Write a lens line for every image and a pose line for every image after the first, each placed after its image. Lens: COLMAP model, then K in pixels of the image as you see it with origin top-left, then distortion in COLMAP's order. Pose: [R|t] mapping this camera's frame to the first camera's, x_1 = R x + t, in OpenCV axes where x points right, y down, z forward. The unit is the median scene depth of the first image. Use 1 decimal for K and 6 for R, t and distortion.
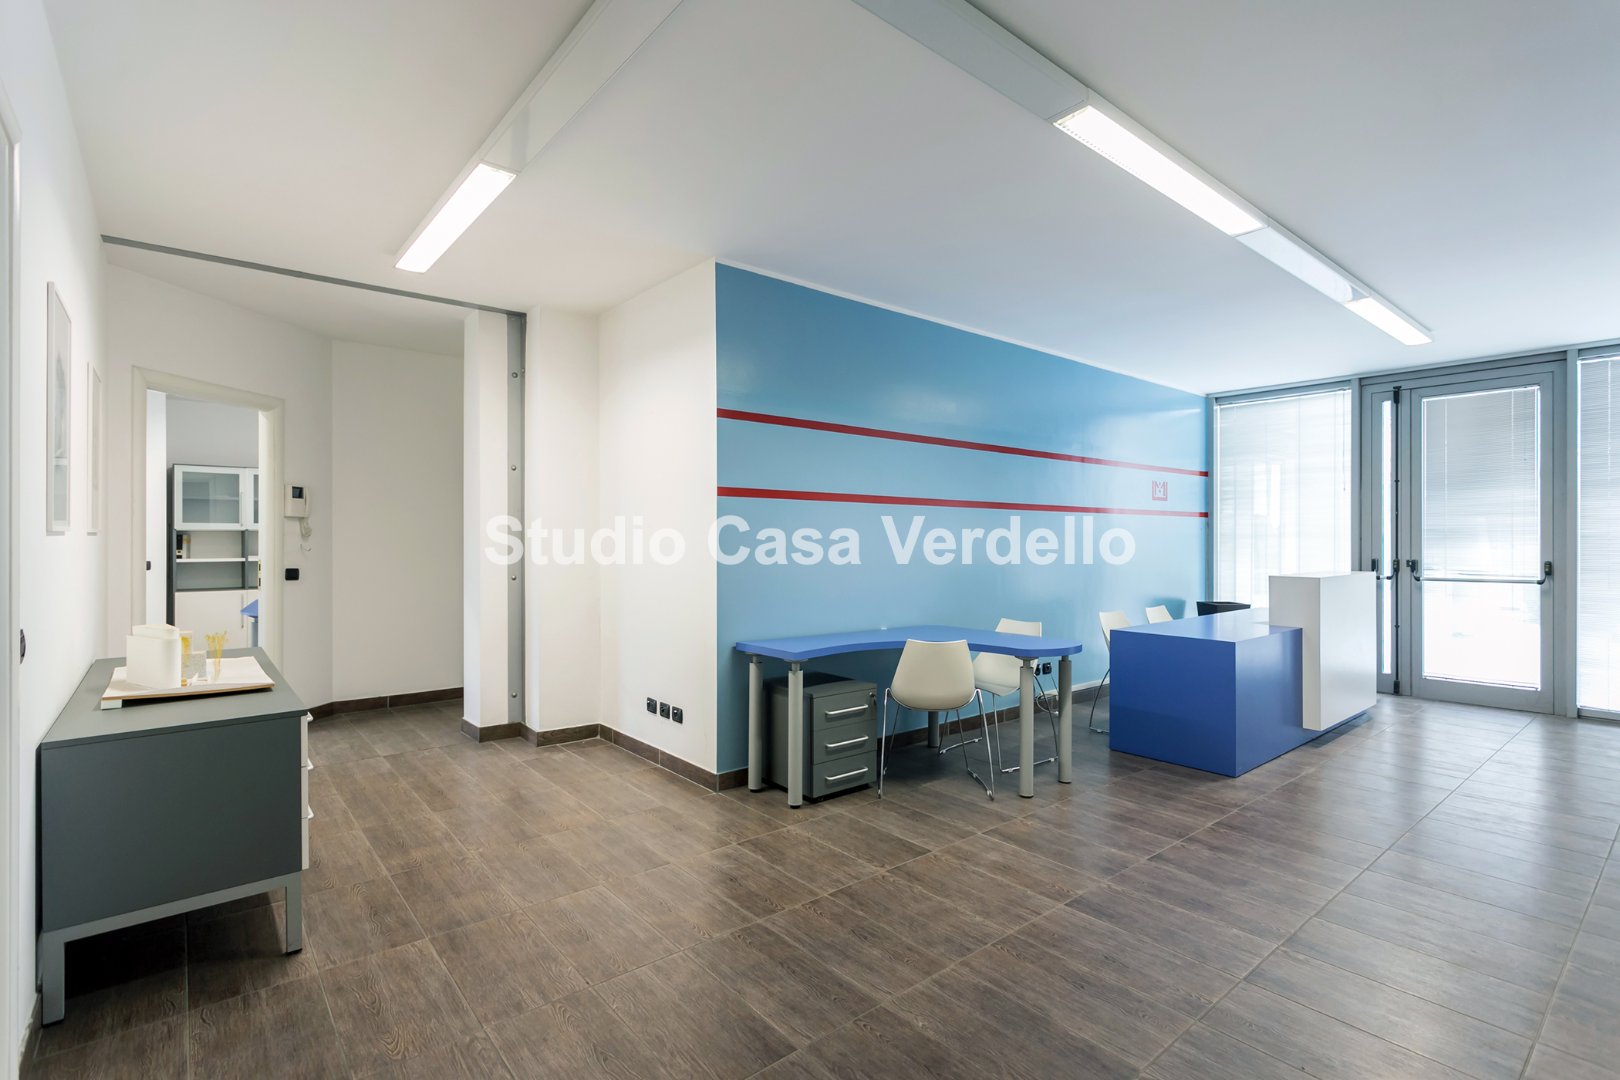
lens RADIAL K [[774.8, 0, 820.7], [0, 774.8, 540.6], [0, 0, 1]] dist [-0.002852, 0.002591]
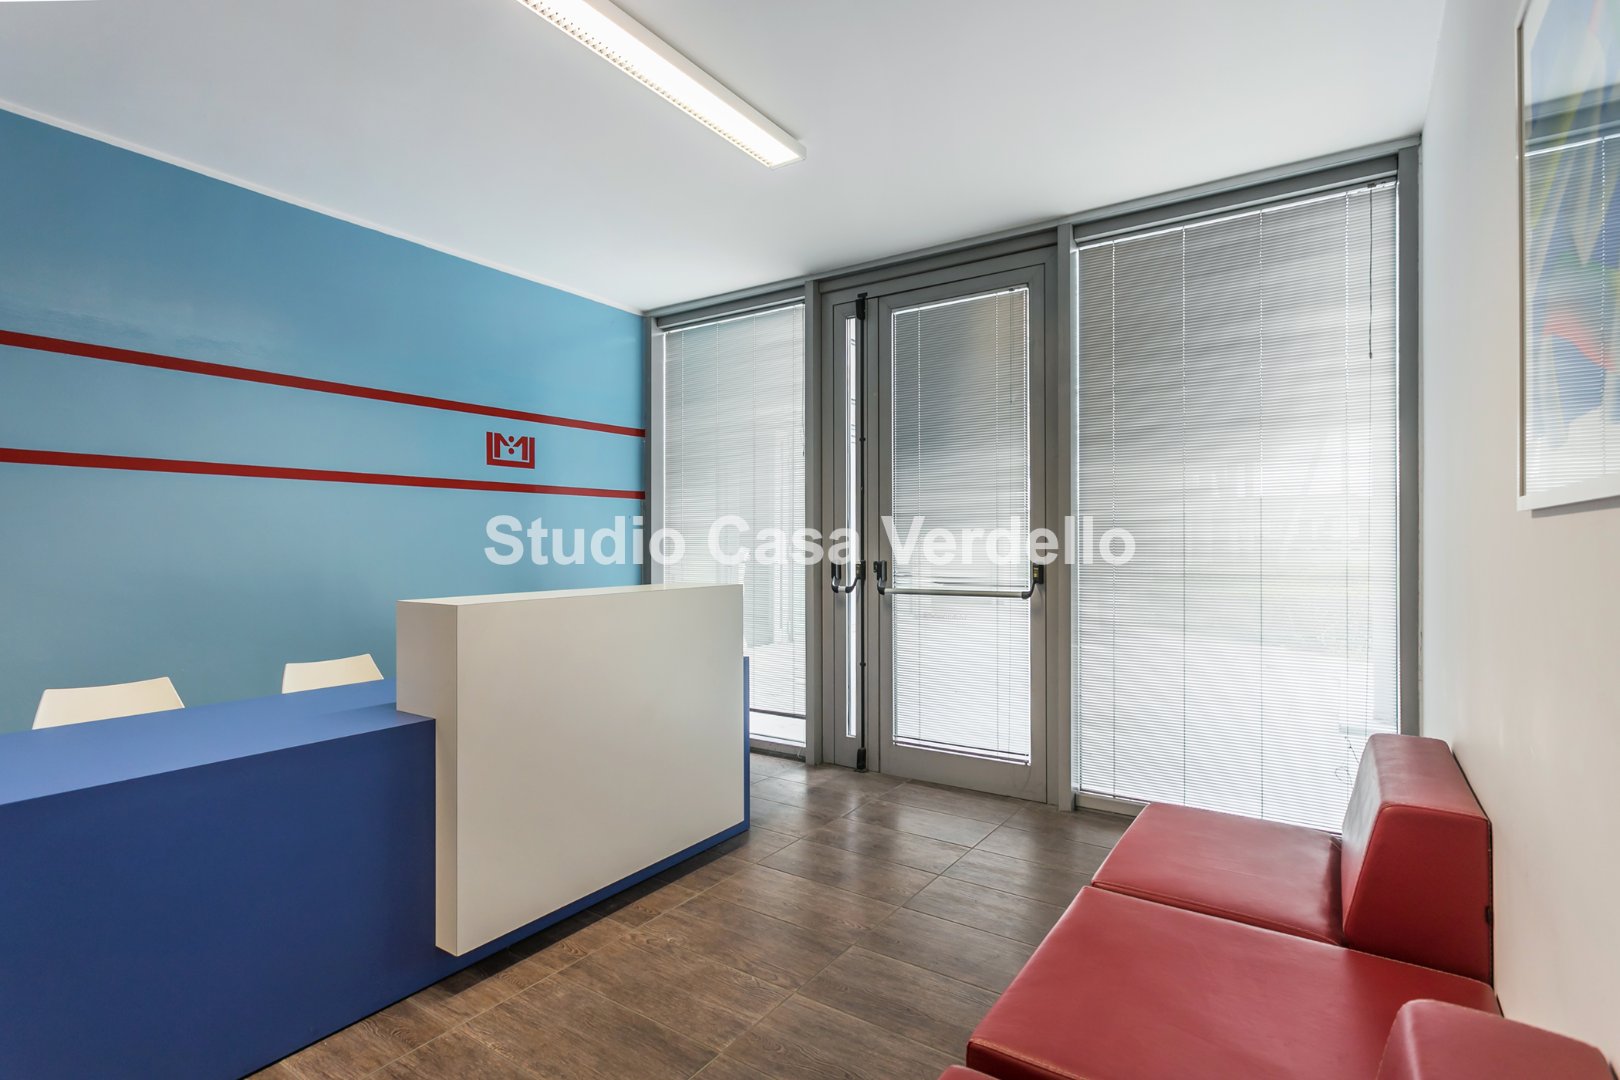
lens RADIAL K [[774.8, 0, 765.3], [0, 774.8, 540.8], [0, 0, 1]] dist [-0.002852, 0.002591]
pose [[0.975900, -0.003540, 0.218188, 0.530870], [0.004569, 0.999981, -0.004208, 0.010137], [-0.218168, 0.005104, 0.975898, 0.392593]]
